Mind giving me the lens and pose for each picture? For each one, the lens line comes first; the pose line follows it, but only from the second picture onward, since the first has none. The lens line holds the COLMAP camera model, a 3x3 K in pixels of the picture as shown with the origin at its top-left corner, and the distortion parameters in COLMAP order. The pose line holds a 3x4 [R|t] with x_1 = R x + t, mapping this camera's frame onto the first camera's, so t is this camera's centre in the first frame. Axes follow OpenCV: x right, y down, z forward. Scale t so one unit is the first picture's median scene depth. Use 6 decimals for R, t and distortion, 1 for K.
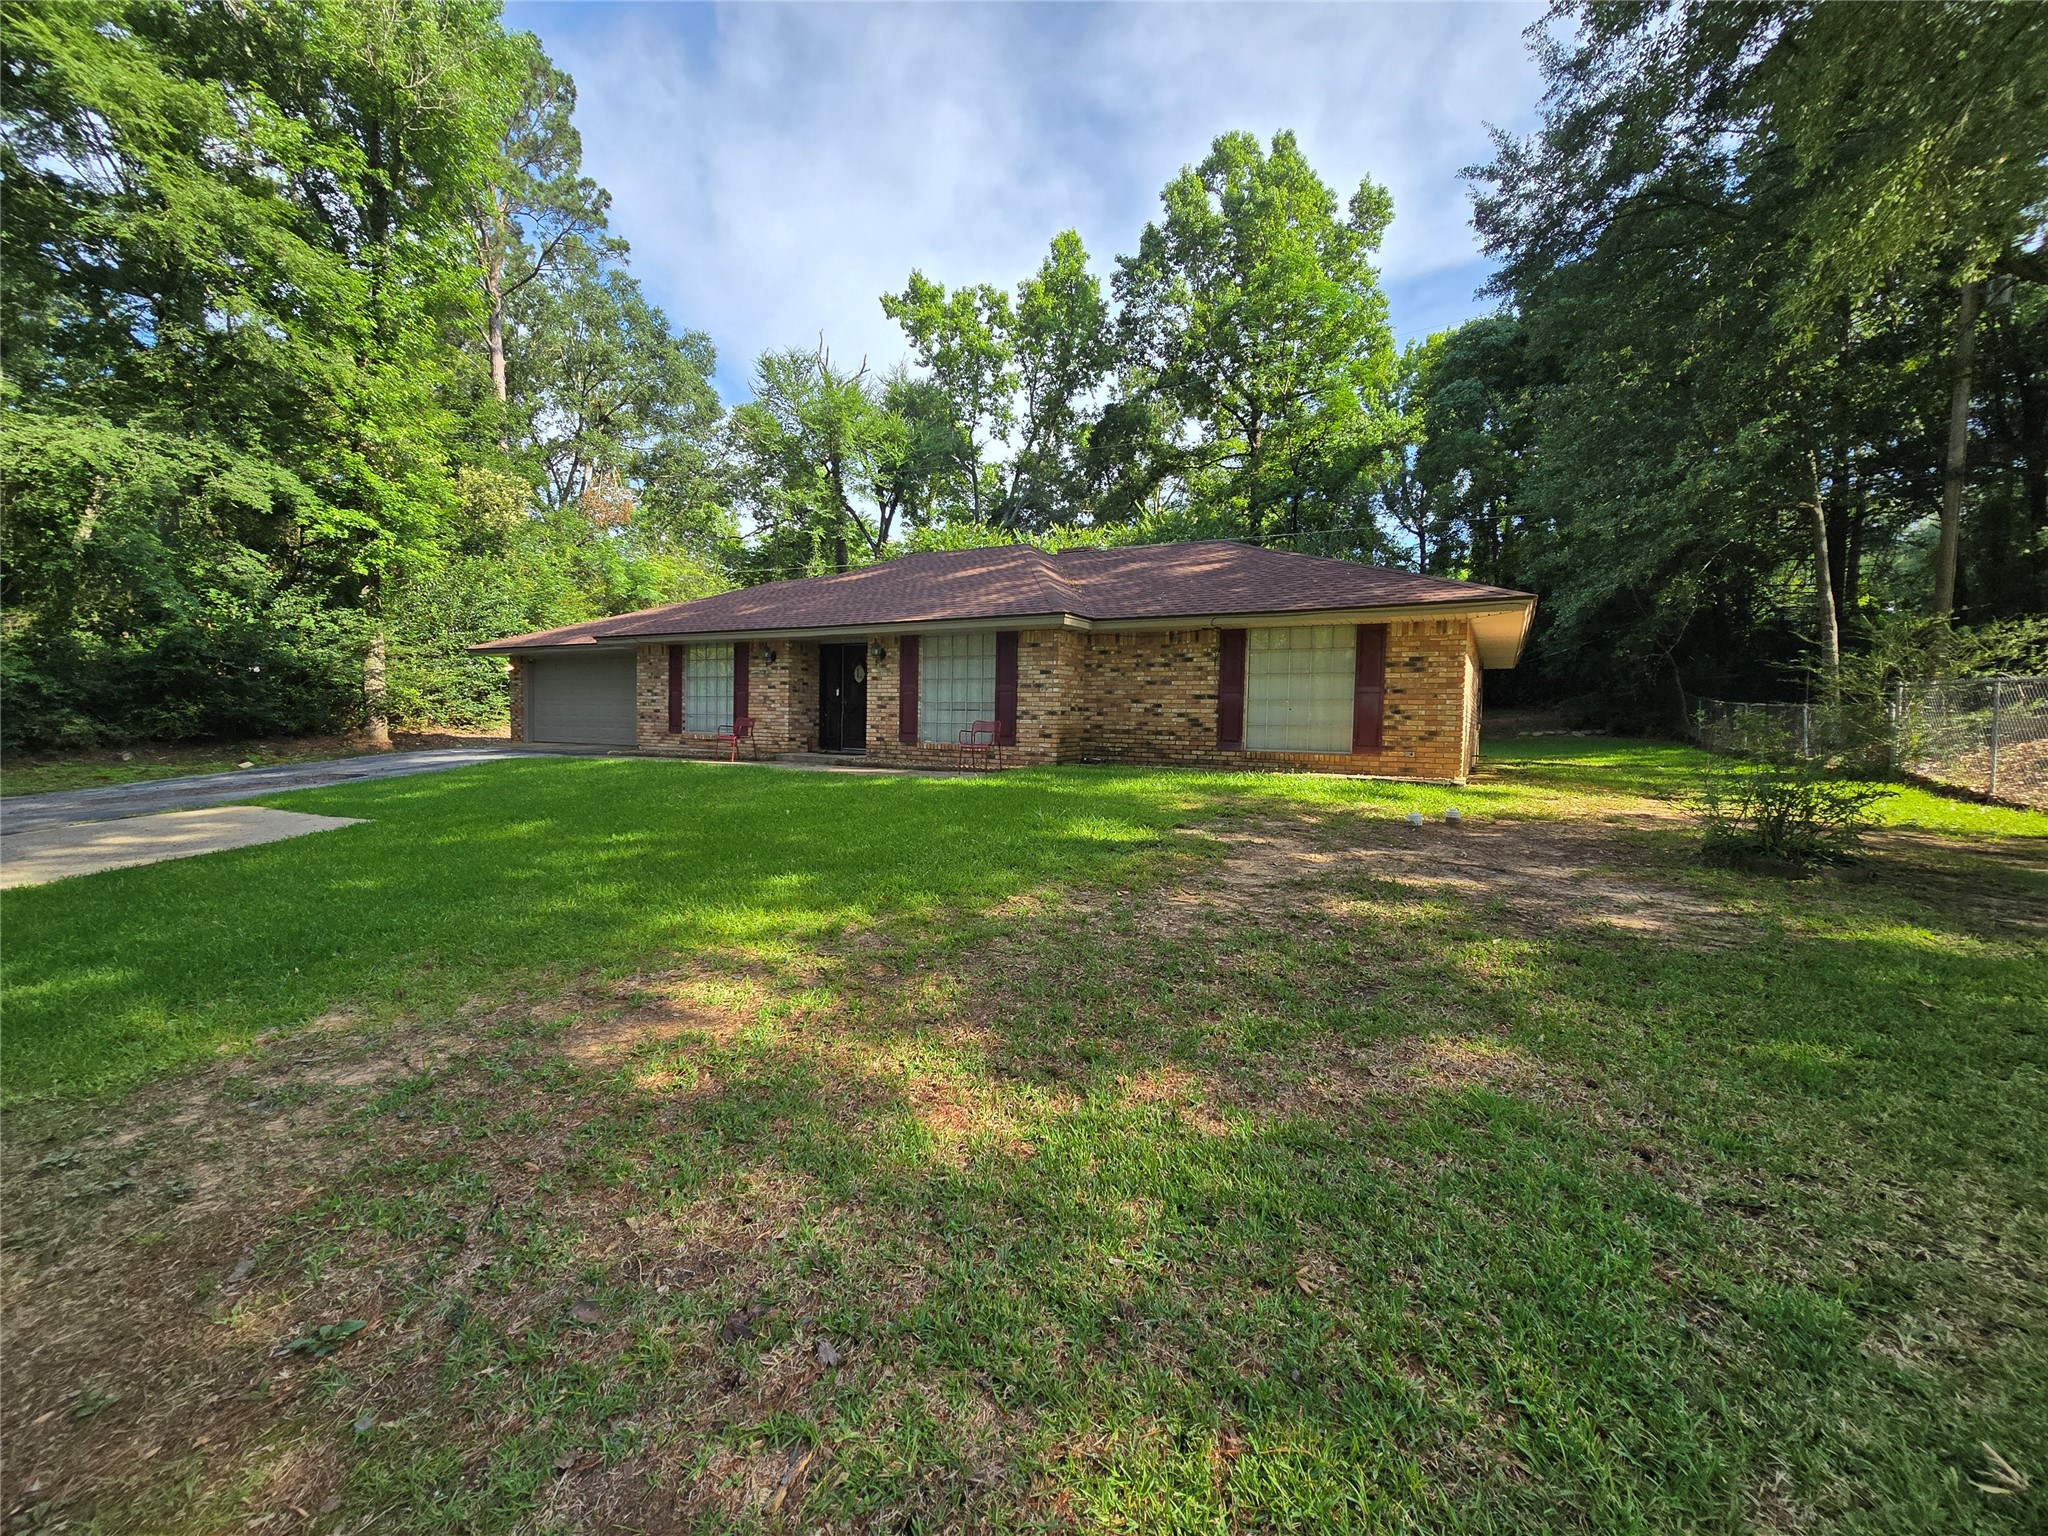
lens RADIAL K [[839.8, 0, 1021.5], [0, 839.8, 761.4], [0, 0, 1]] dist [-0.000418, 0.000803]
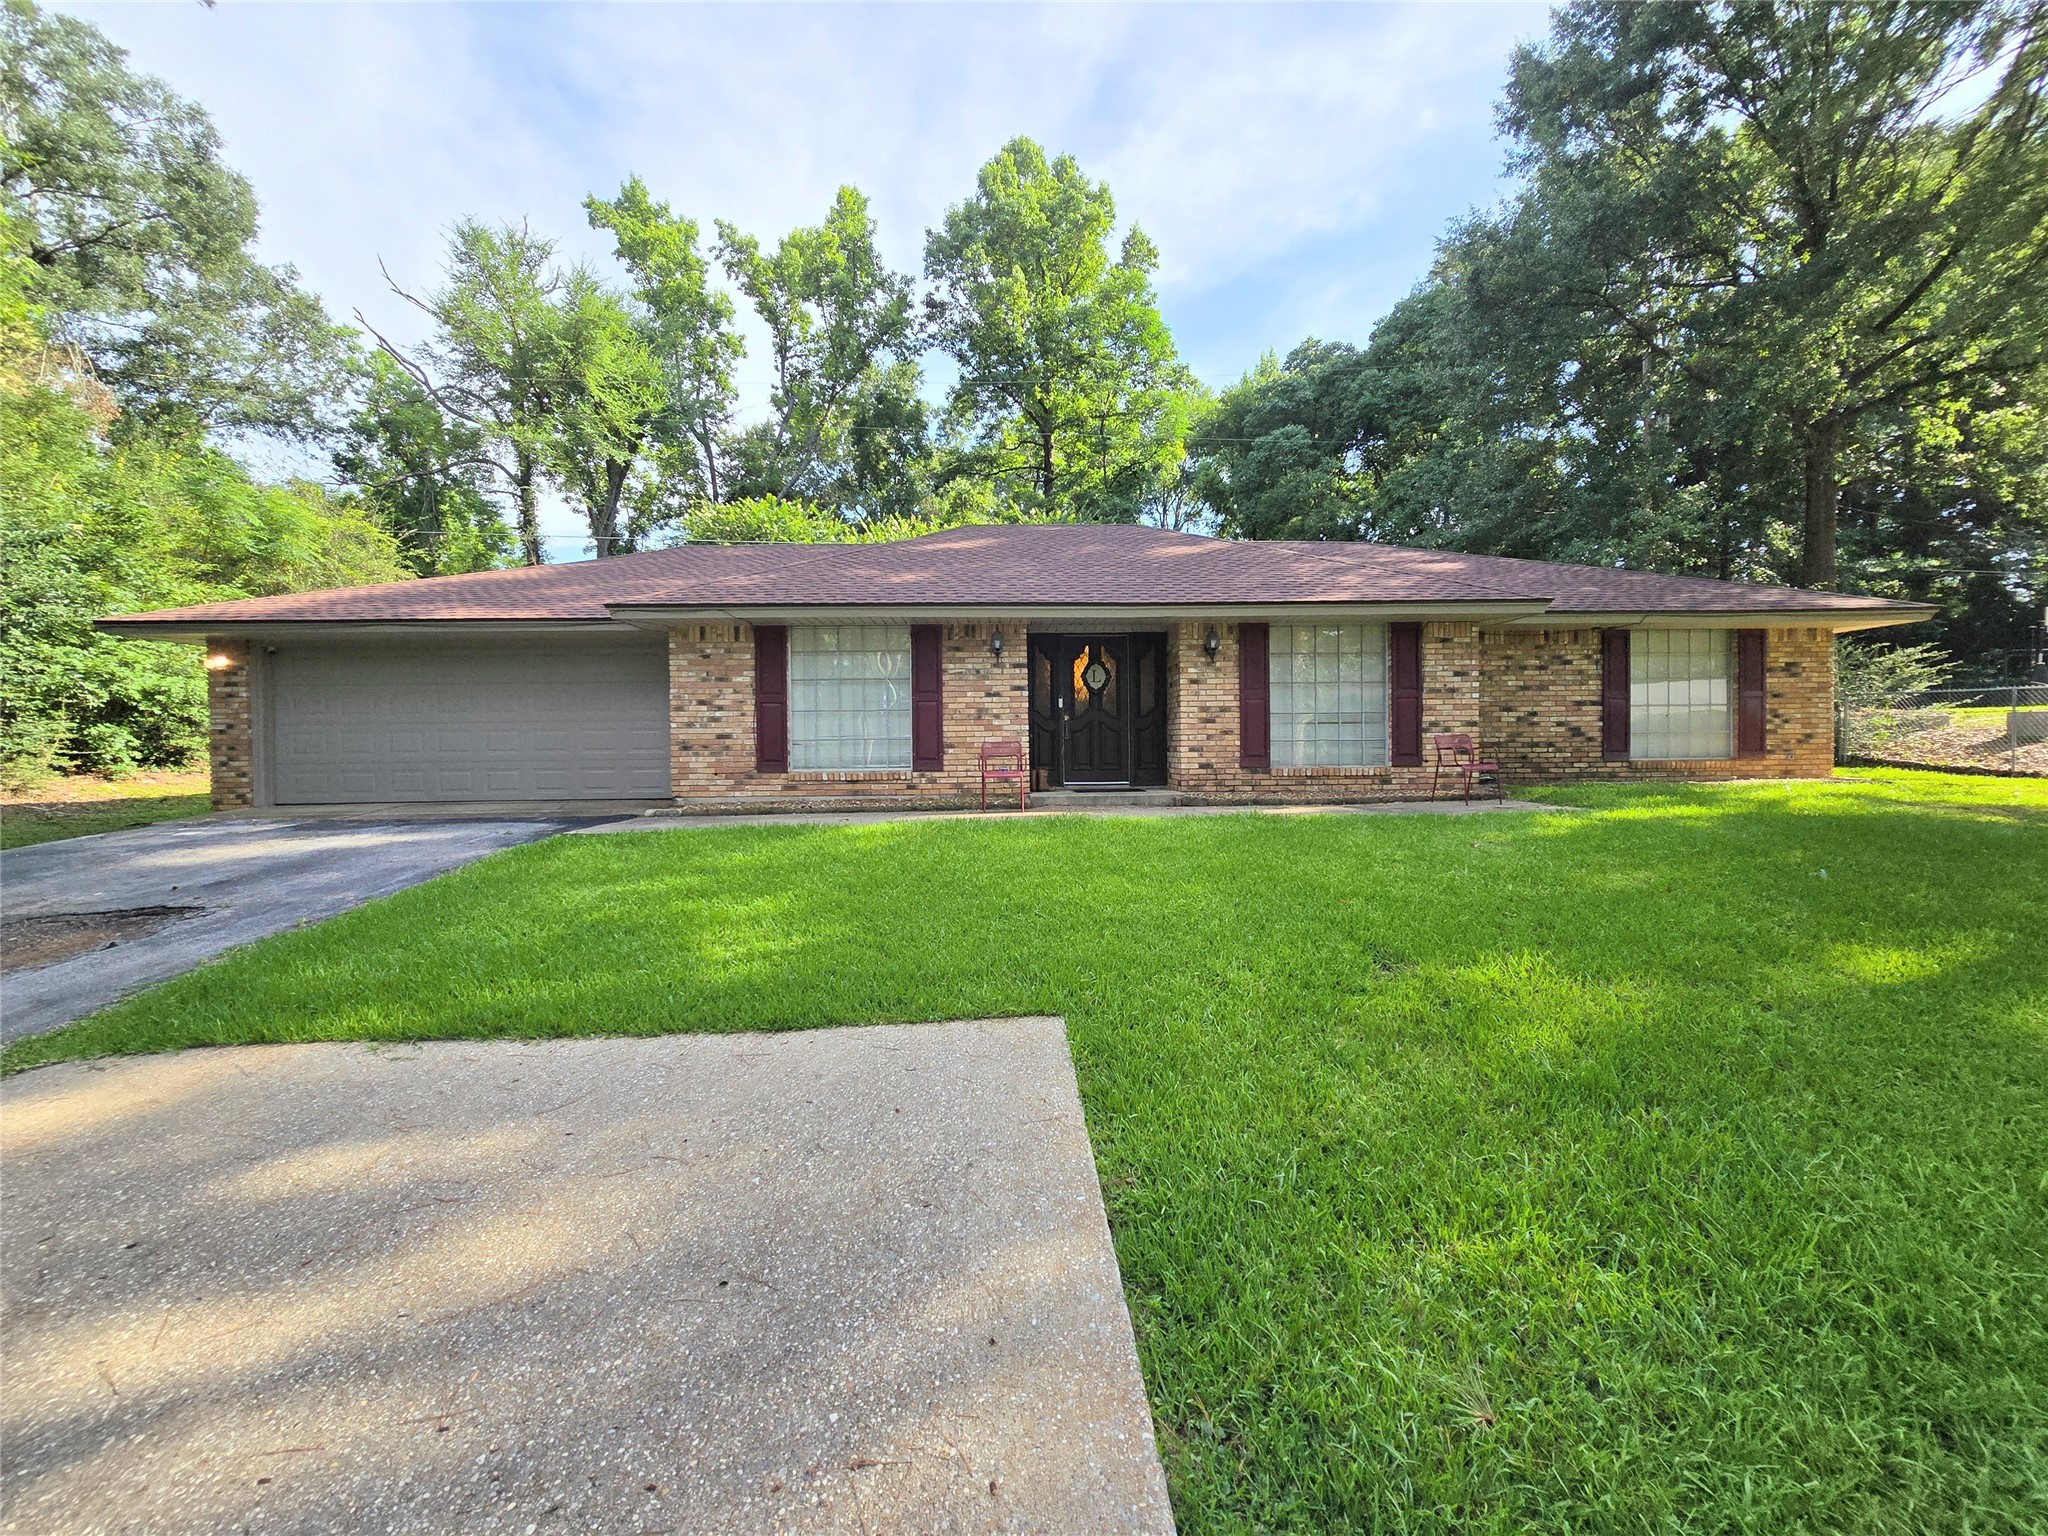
lens RADIAL K [[839.8, 0, 1021.5], [0, 839.8, 761.4], [0, 0, 1]] dist [-0.000418, 0.000803]
pose [[0.855960, -0.036423, 0.515758, -0.730970], [0.051586, 0.998554, -0.015095, -0.030157], [-0.514463, 0.039526, 0.856601, 0.507869]]
